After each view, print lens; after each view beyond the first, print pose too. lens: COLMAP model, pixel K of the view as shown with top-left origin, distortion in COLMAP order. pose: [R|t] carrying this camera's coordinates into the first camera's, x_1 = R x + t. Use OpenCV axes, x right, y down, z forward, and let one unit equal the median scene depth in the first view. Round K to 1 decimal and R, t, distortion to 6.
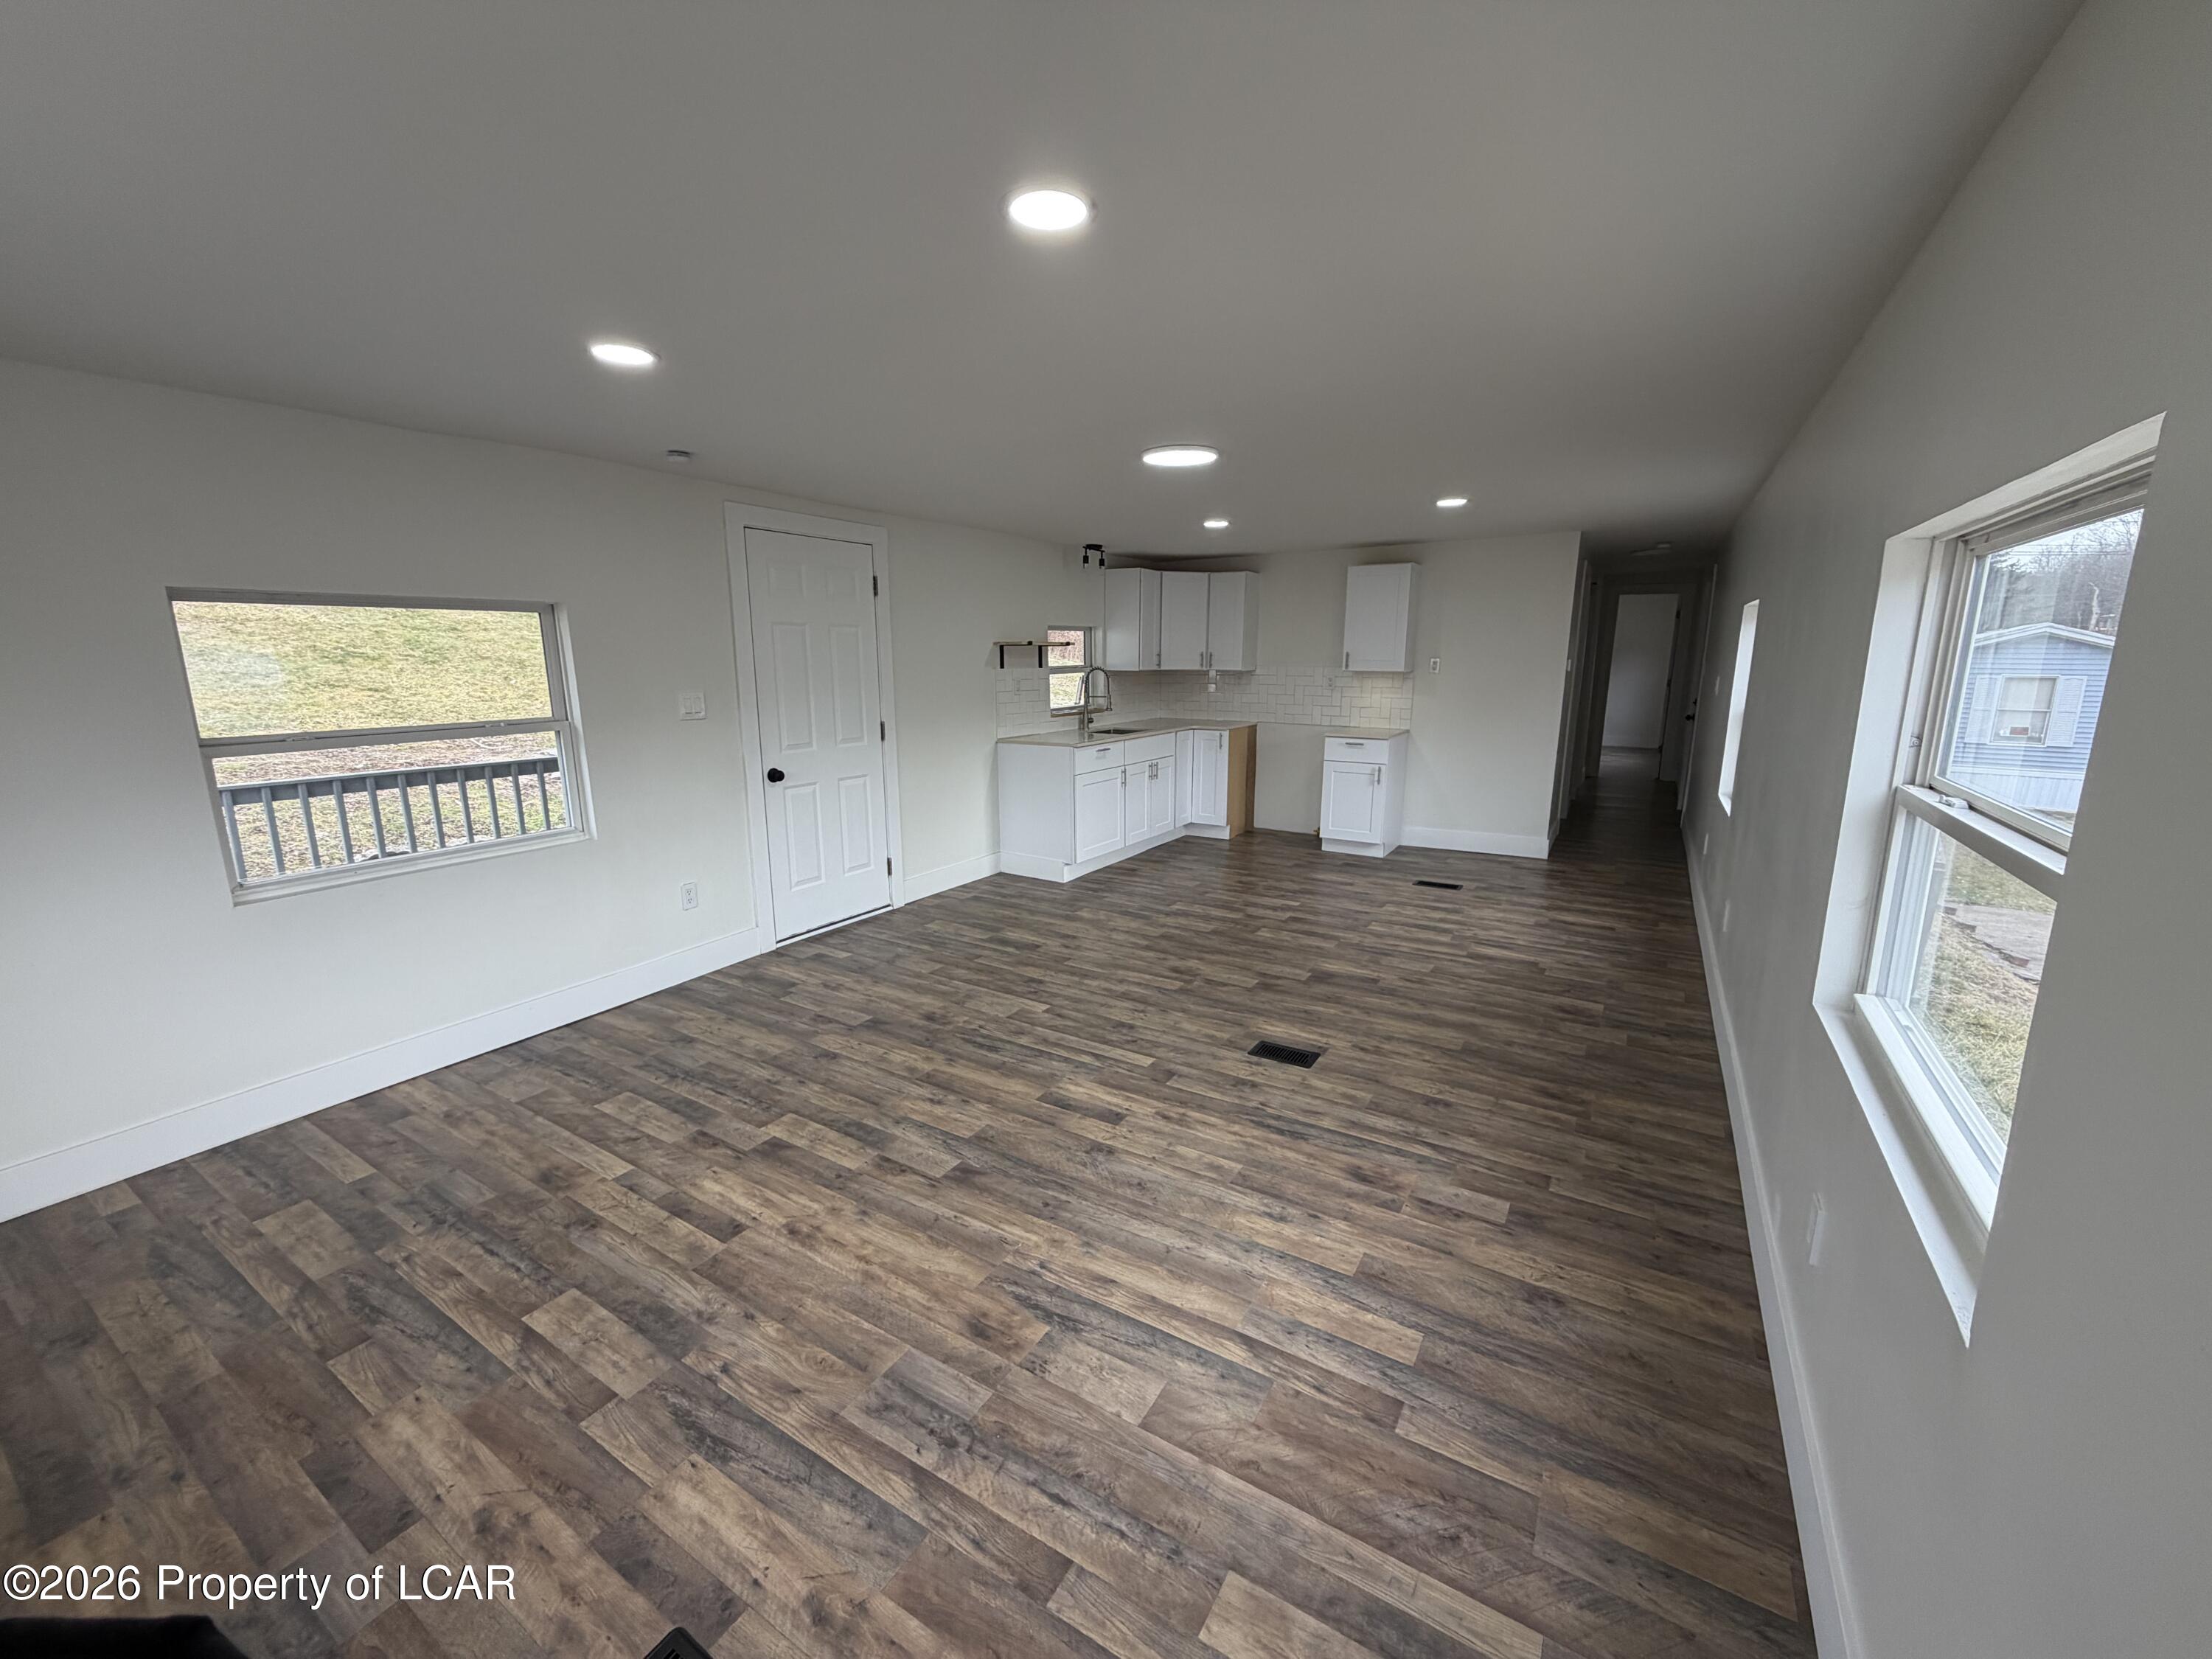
lens RADIAL K [[881.7, 0, 1106.0], [0, 881.7, 829.5], [0, 0, 1]] dist [0.000009, -0.000085]
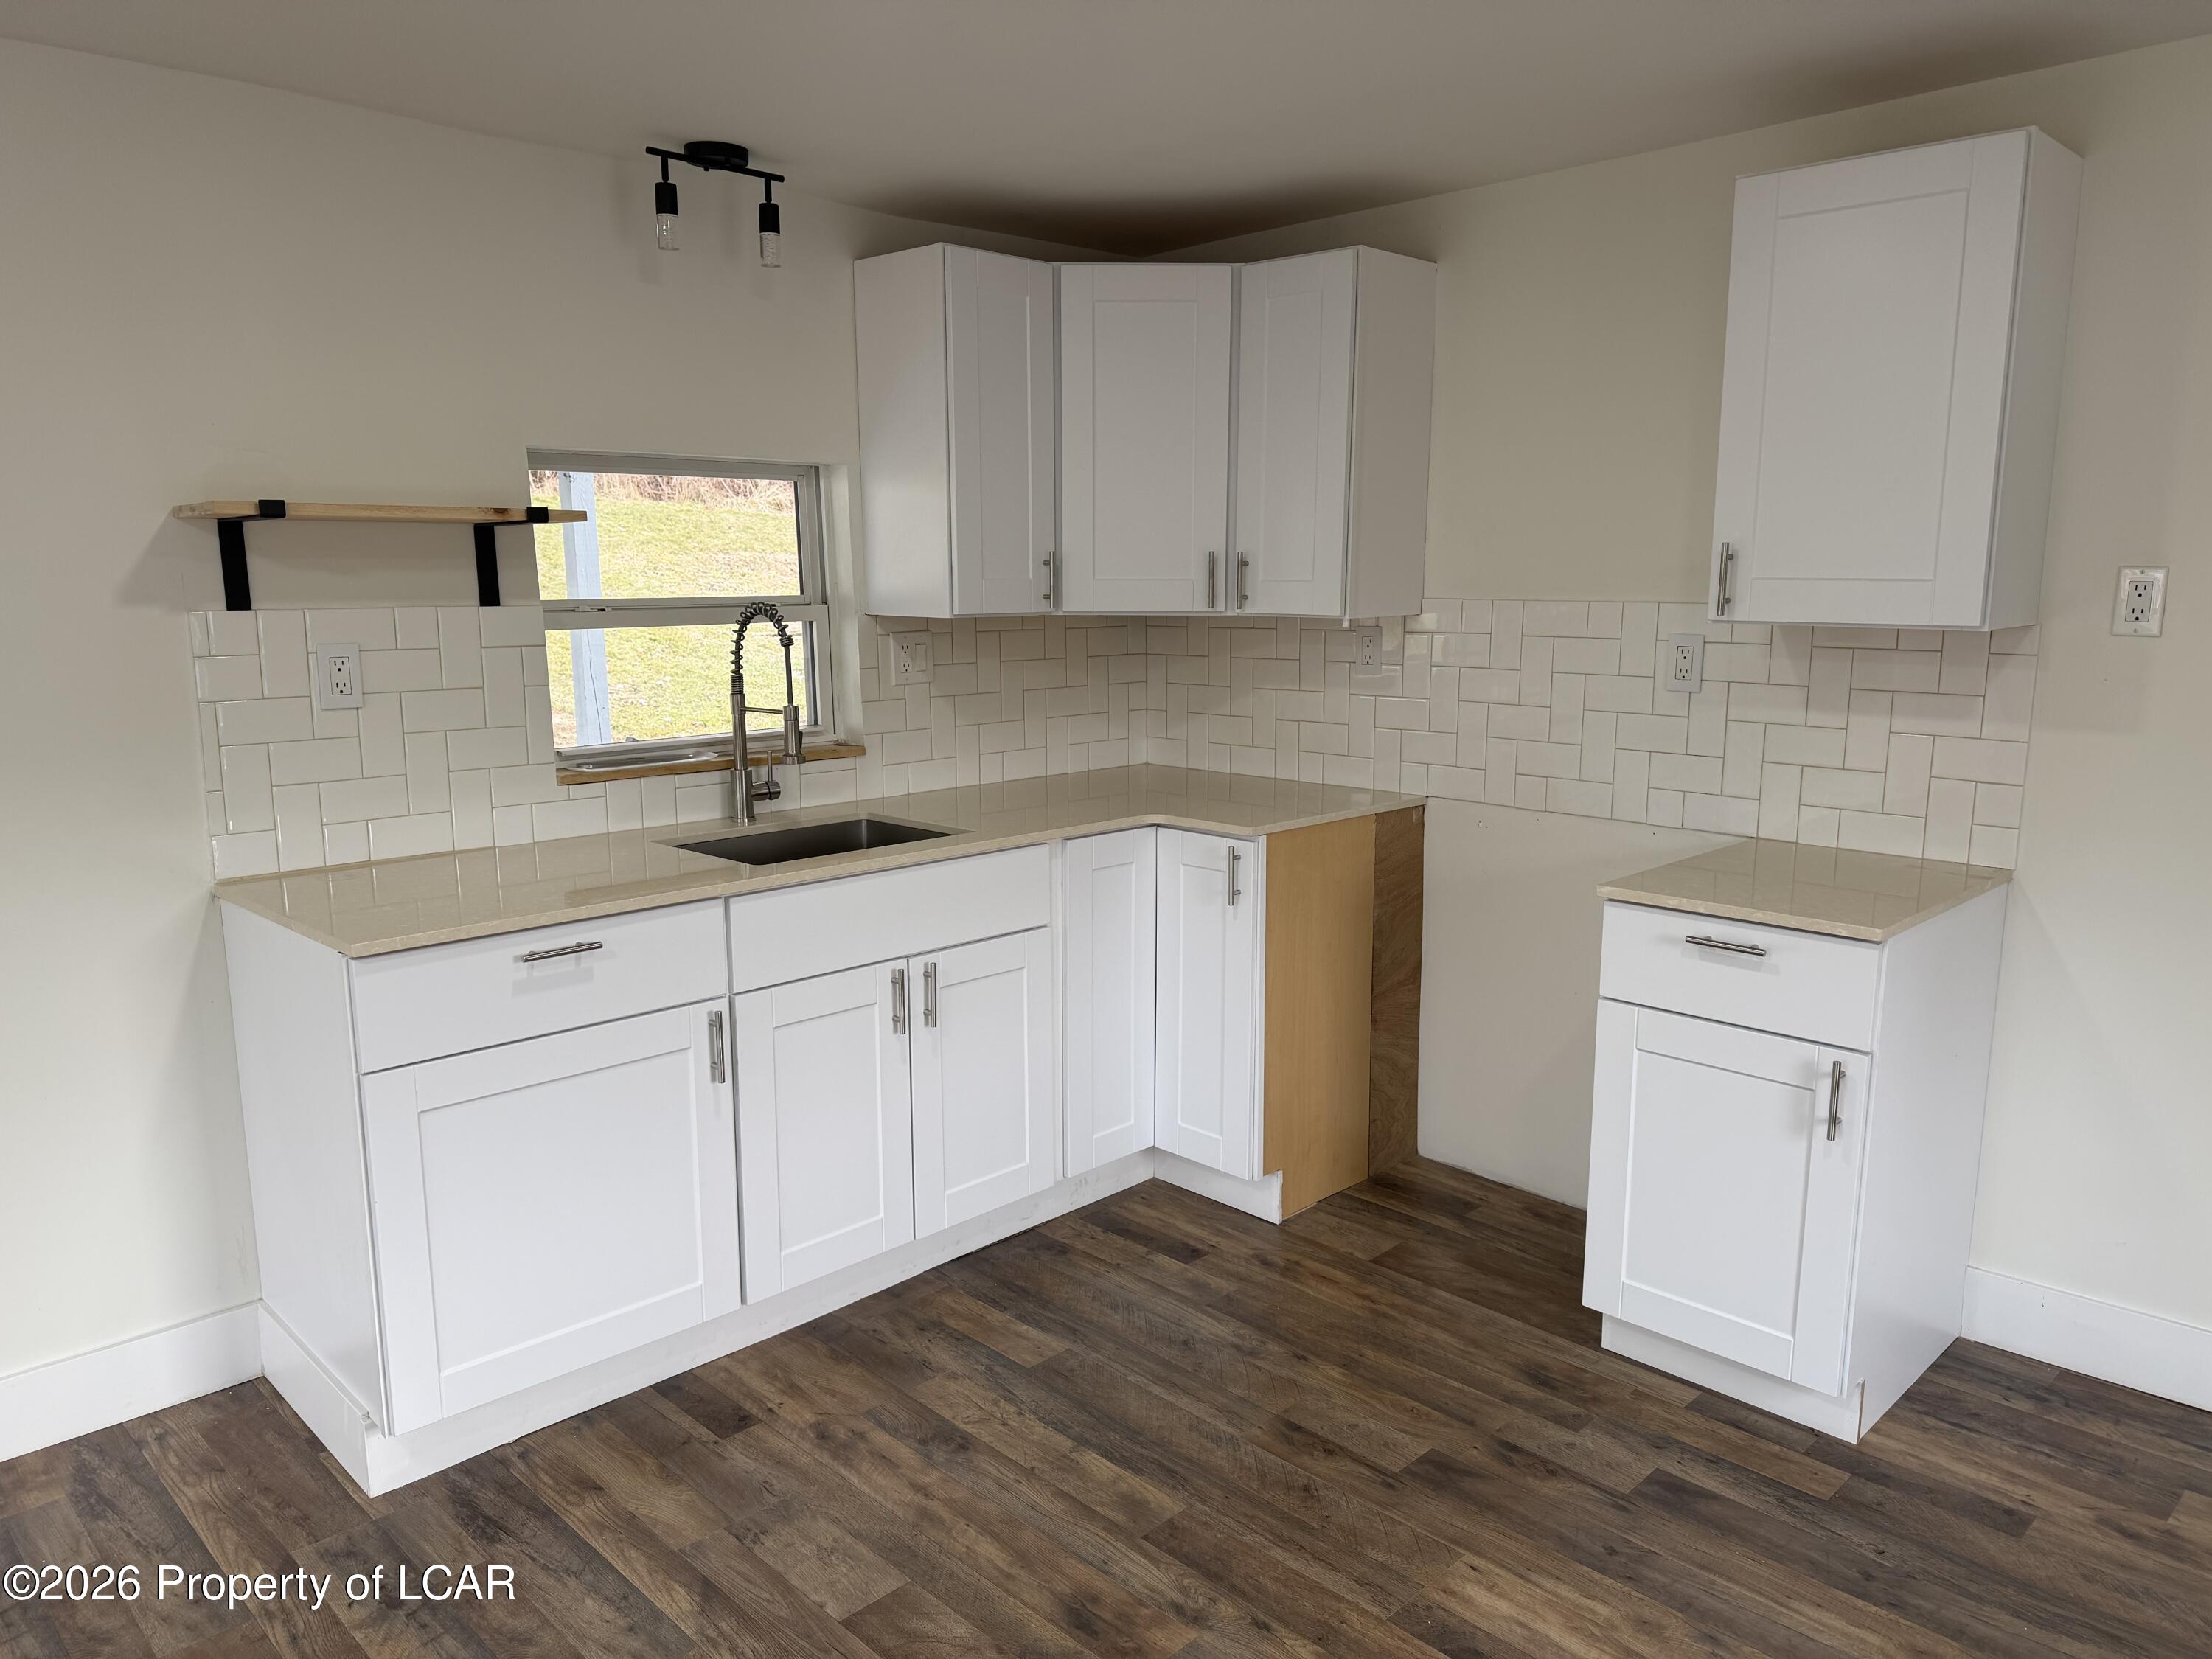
lens RADIAL K [[1554.5, 0, 1106.0], [0, 1554.5, 829.5], [0, 0, 1]] dist [0.035933, -0.068553]
pose [[0.971919, 0.036548, -0.232459, 0.201909], [-0.043724, 0.998711, -0.025790, -0.100871], [0.231216, 0.035230, 0.972264, 0.529776]]
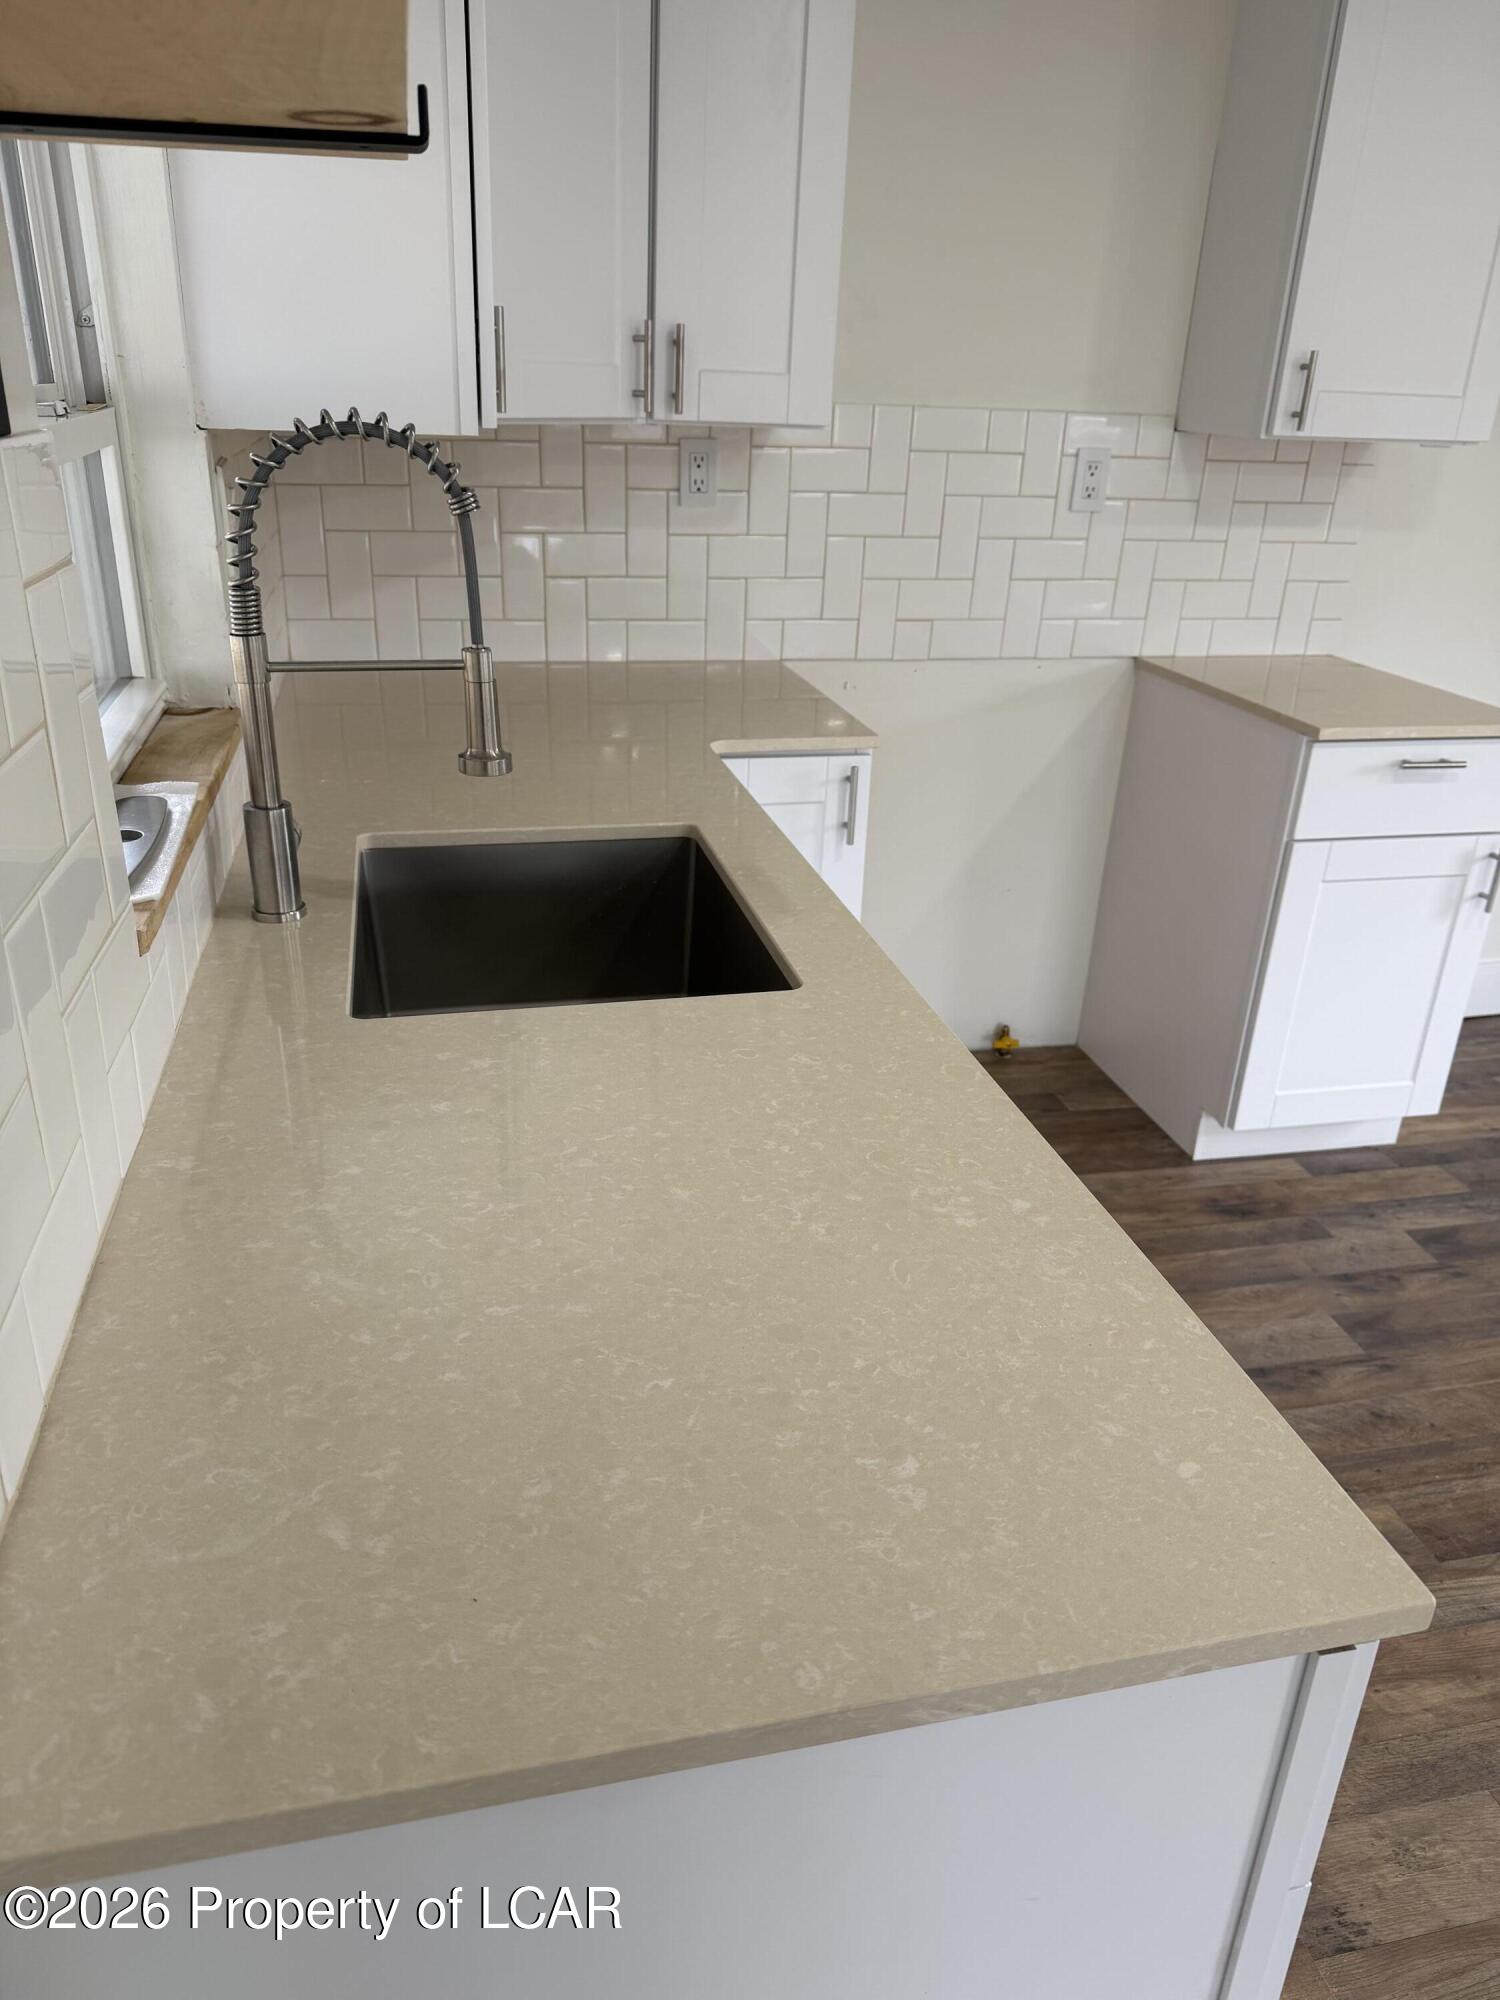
lens RADIAL K [[1405.5, 0, 750.0], [0, 1405.5, 1000.0], [0, 0, 1]] dist [0.035933, -0.068553]
pose [[0.711869, -0.261647, 0.651753, -0.108766], [0.104664, 0.957172, 0.269940, -0.146614], [-0.694469, -0.123948, 0.708766, 0.782829]]
